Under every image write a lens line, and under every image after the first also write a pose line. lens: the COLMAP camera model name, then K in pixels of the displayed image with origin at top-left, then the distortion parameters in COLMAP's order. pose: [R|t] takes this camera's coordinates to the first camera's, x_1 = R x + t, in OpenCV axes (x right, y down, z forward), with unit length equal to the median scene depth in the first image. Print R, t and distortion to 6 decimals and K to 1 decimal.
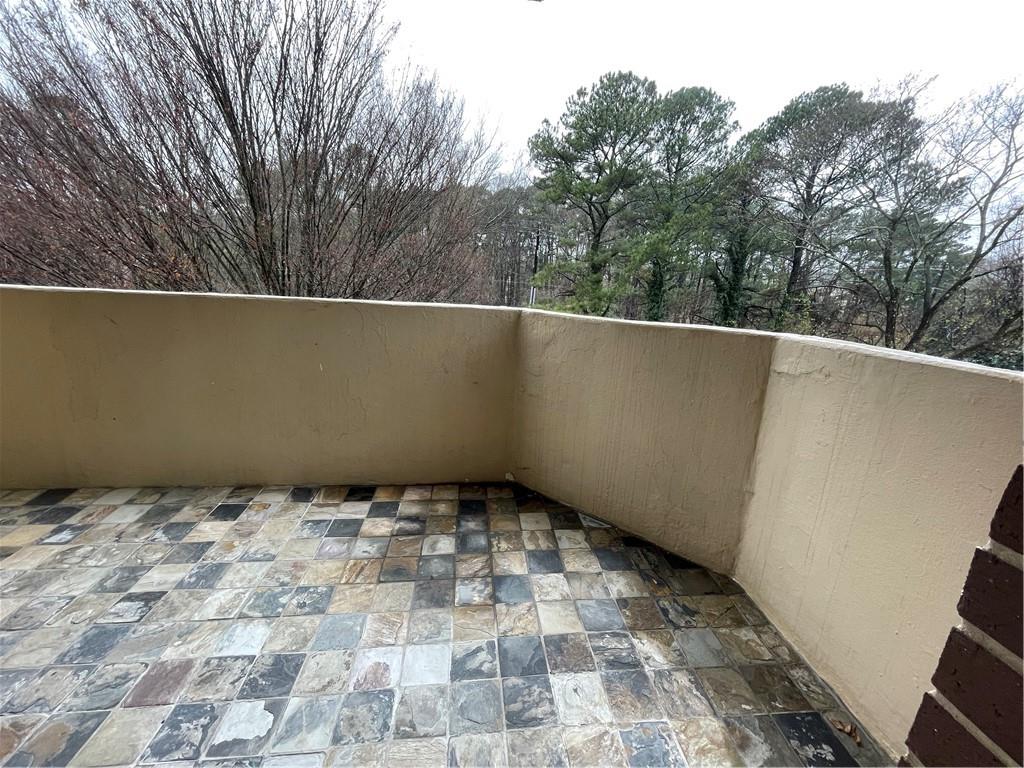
lens RADIAL K [[413.5, 0, 512.0], [0, 413.5, 384.0], [0, 0, 1]] dist [-0.001105, -0.000805]
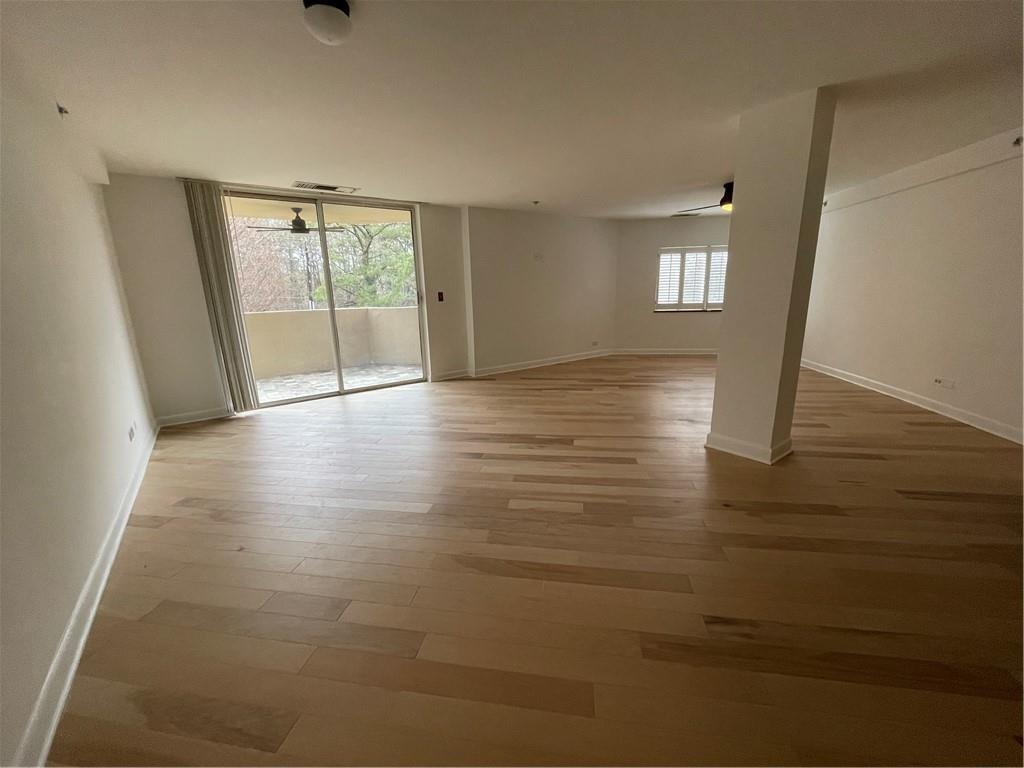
lens RADIAL K [[413.5, 0, 512.0], [0, 413.5, 384.0], [0, 0, 1]] dist [-0.001105, -0.000805]
pose [[0.864348, -0.180289, 0.469467, -0.048892], [0.186955, 0.981819, 0.032839, 0.040384], [-0.466852, 0.059384, 0.882339, -0.188345]]
